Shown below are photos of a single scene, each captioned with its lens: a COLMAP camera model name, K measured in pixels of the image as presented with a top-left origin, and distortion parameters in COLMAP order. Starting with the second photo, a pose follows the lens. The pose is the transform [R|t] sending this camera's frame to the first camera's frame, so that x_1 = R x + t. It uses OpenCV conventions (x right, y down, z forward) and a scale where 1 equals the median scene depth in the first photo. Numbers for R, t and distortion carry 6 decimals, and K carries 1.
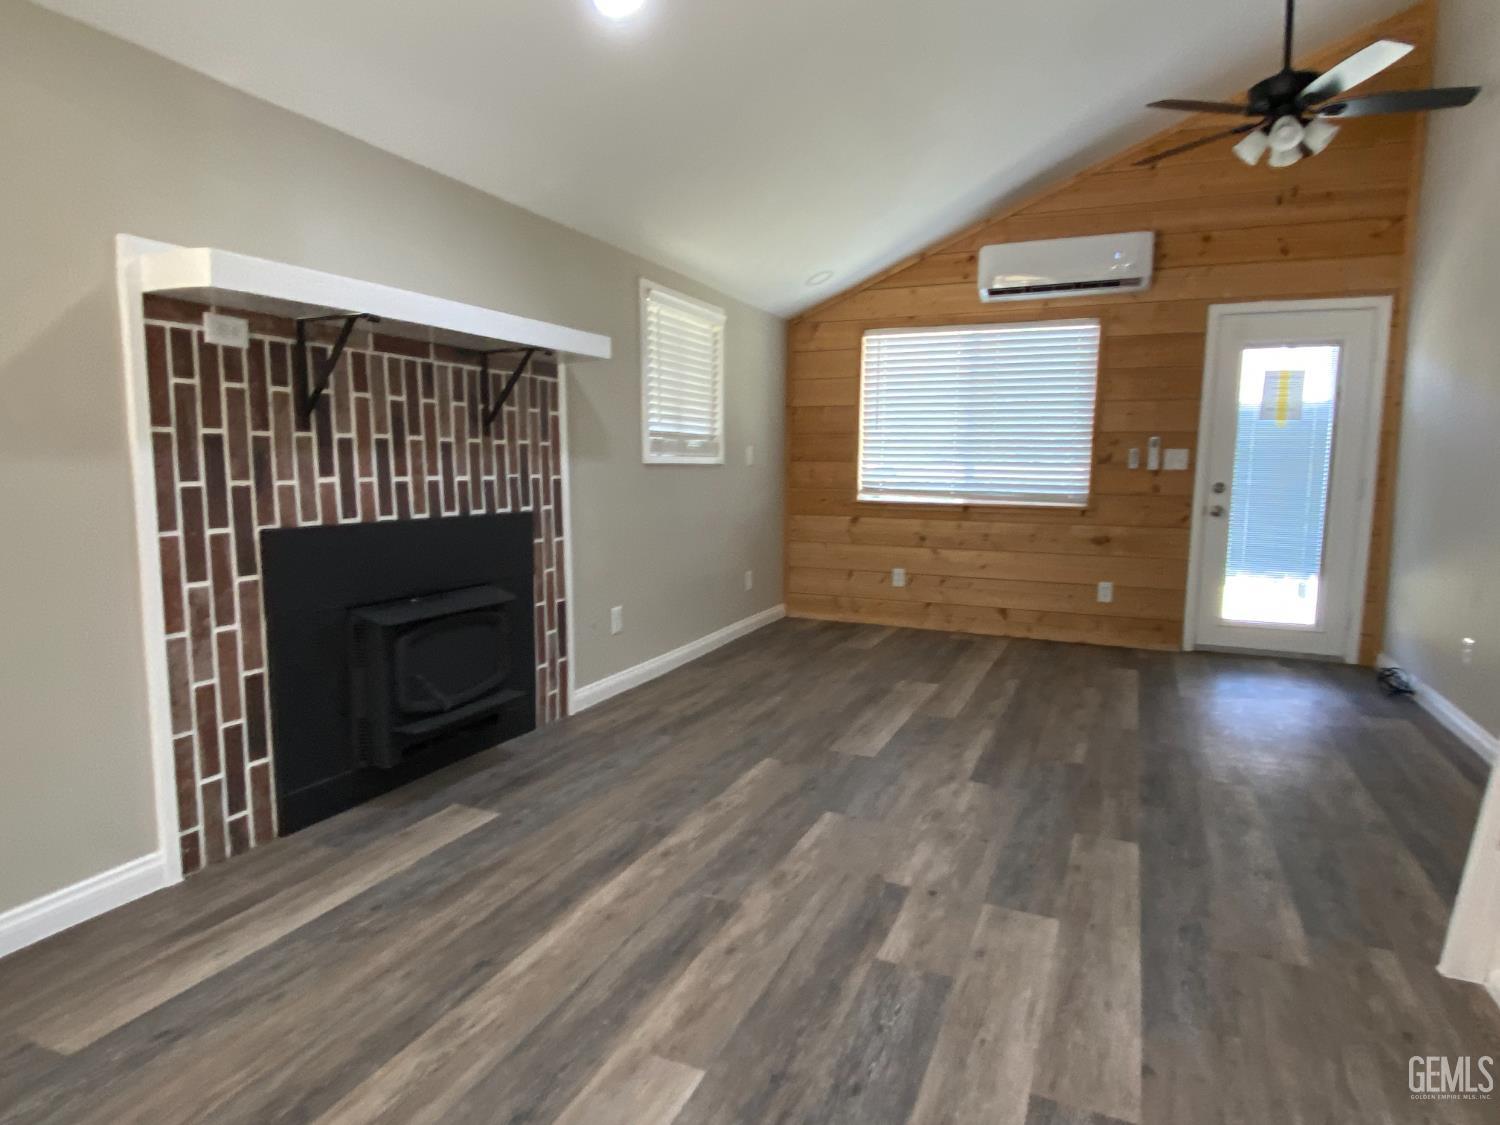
lens RADIAL K [[872.3, 0, 747.1], [0, 872.3, 563.4], [0, 0, 1]] dist [0.100125, -0.115728]
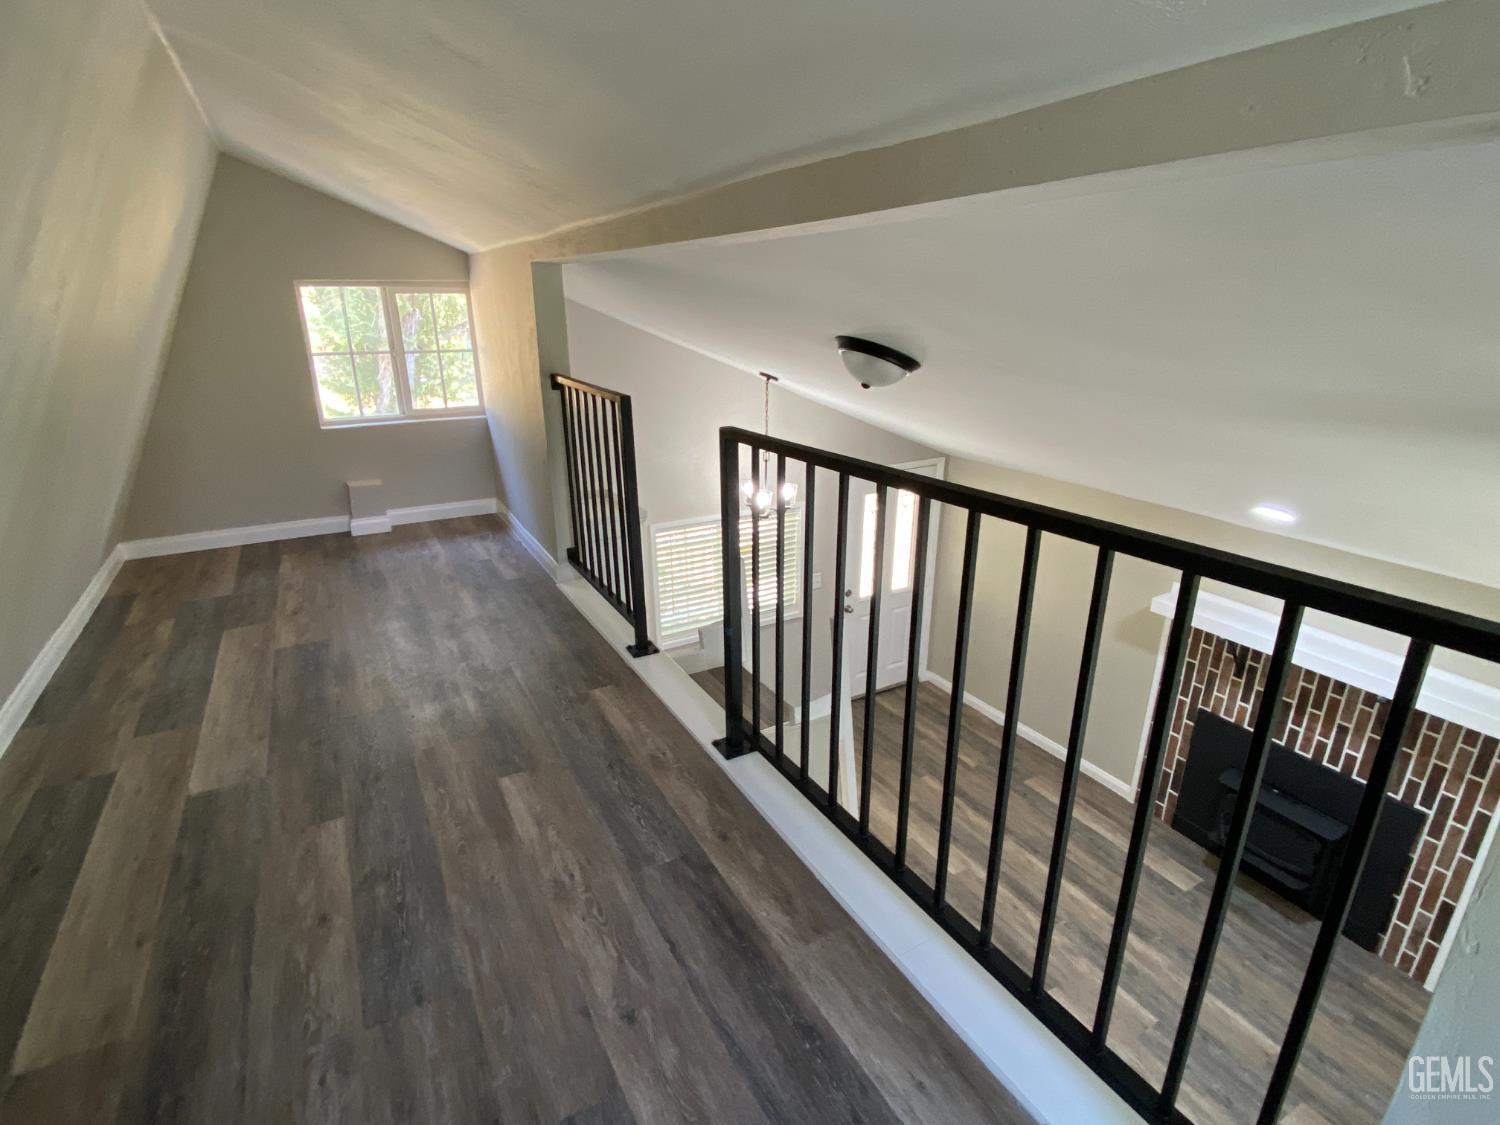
lens RADIAL K [[768.2, 0, 750.0], [0, 768.2, 562.5], [0, 0, 1]] dist [-0.000849, -0.000603]
pose [[-0.607465, 0.253612, -0.752773, 1.170008], [-0.101294, 0.915195, 0.390074, -0.787340], [0.787861, 0.313208, -0.530259, 0.796817]]
